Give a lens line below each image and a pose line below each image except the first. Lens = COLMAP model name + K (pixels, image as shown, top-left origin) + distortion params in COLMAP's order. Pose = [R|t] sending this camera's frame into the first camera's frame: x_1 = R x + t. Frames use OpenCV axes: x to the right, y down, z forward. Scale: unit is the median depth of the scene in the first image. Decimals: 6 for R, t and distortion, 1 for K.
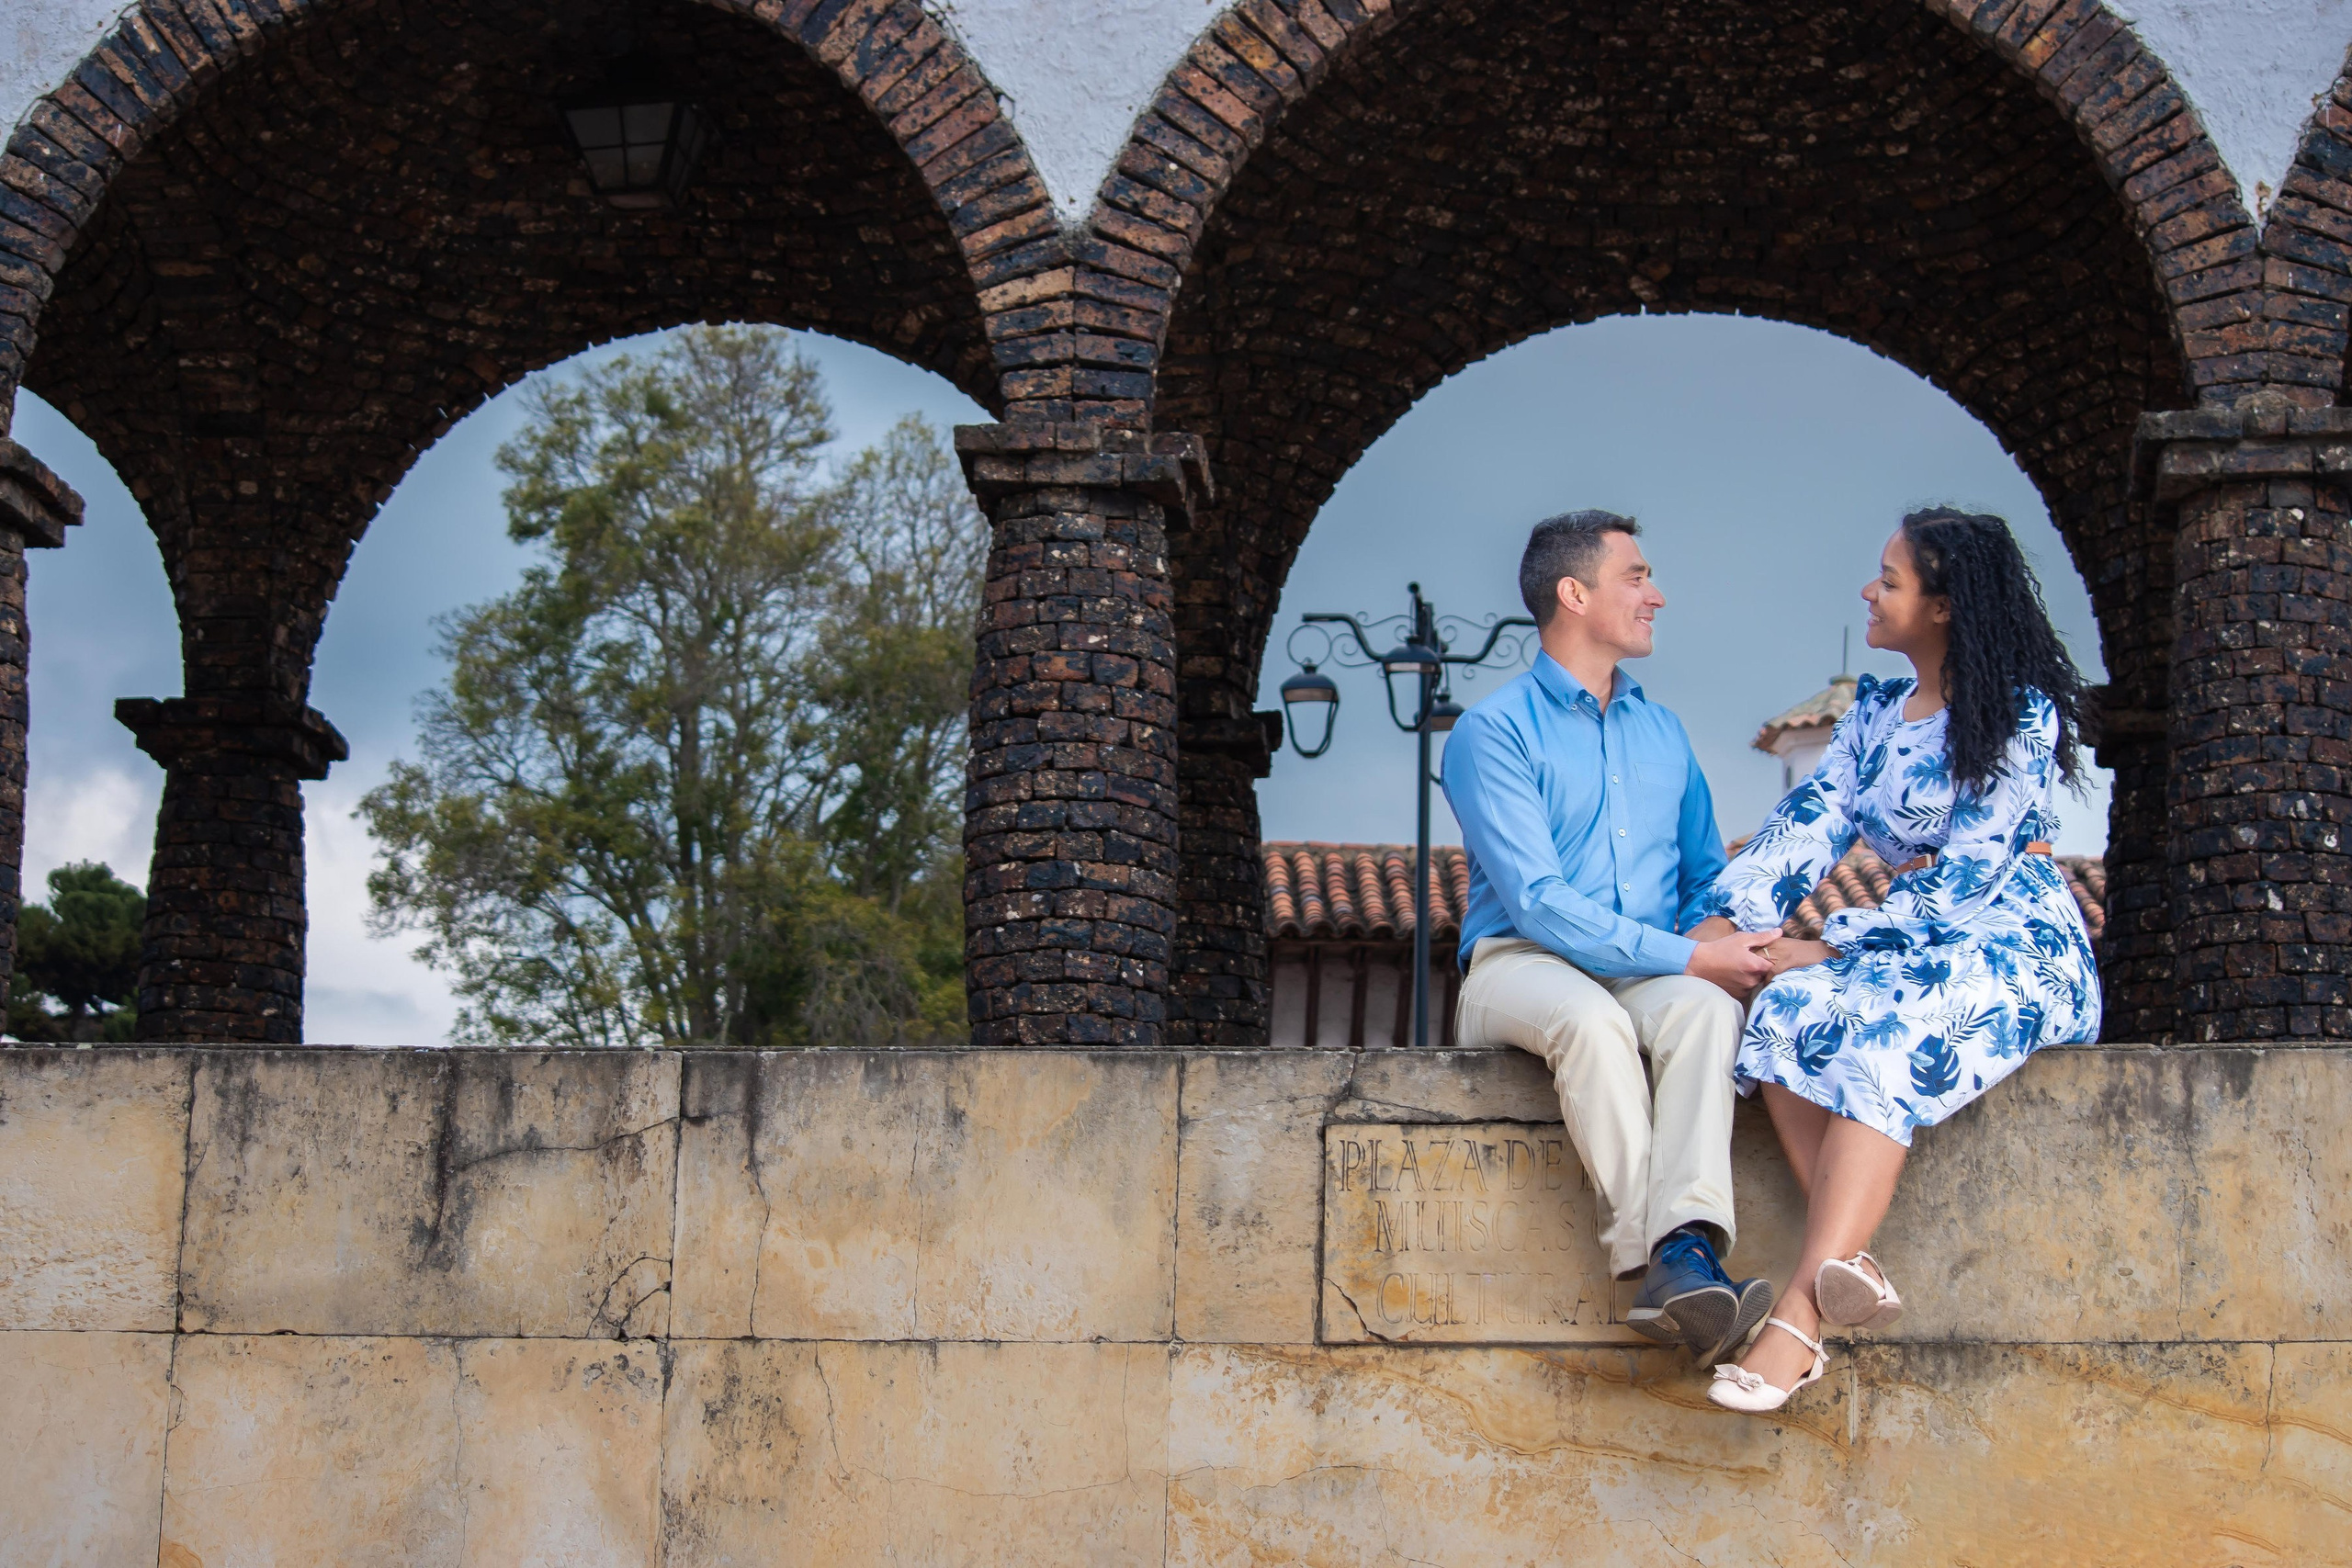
lens RADIAL K [[5559.9, 0, 1176.0], [0, 5559.9, 784.0], [0, 0, 1]] dist [-0.292820, 0.201696]
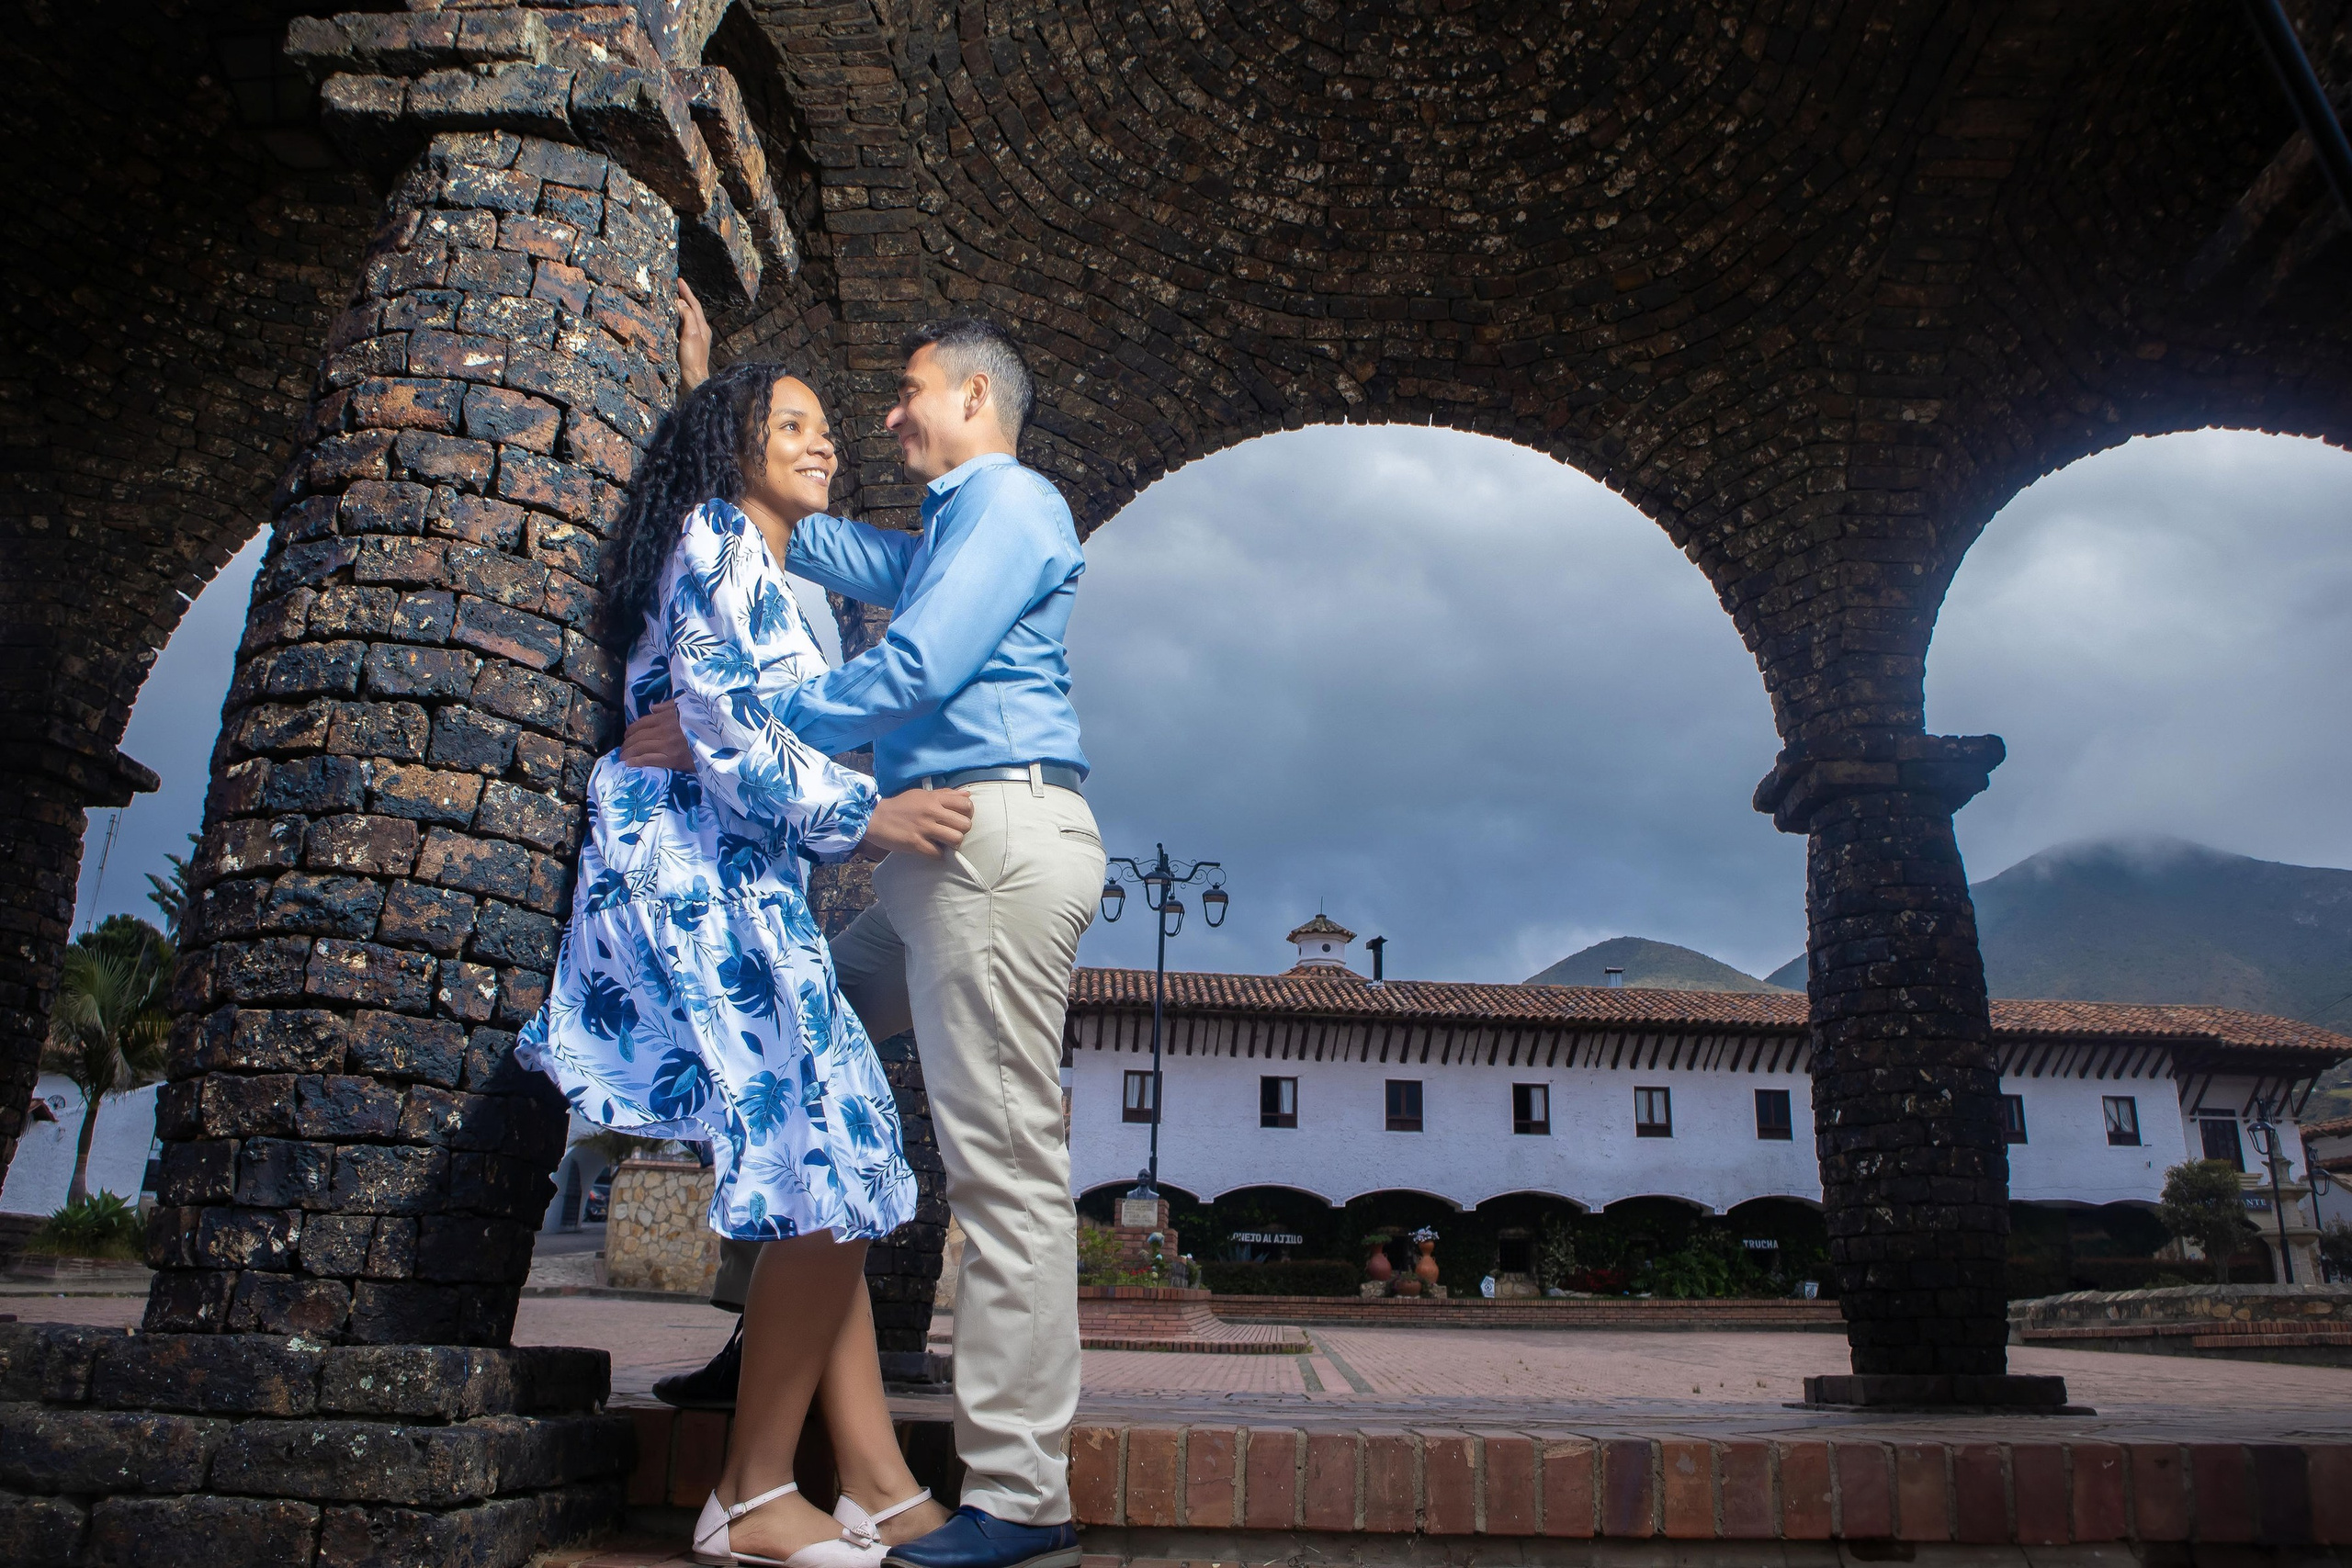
lens RADIAL K [[1523.7, 0, 1197.7], [0, 1523.7, 775.1], [0, 0, 1]] dist [-0.108426, 0.065411]
pose [[0.997802, 0.031176, 0.058469, 0.041136], [-0.023574, 0.991690, -0.126474, 0.025979], [-0.061926, 0.124818, 0.990245, 0.746061]]
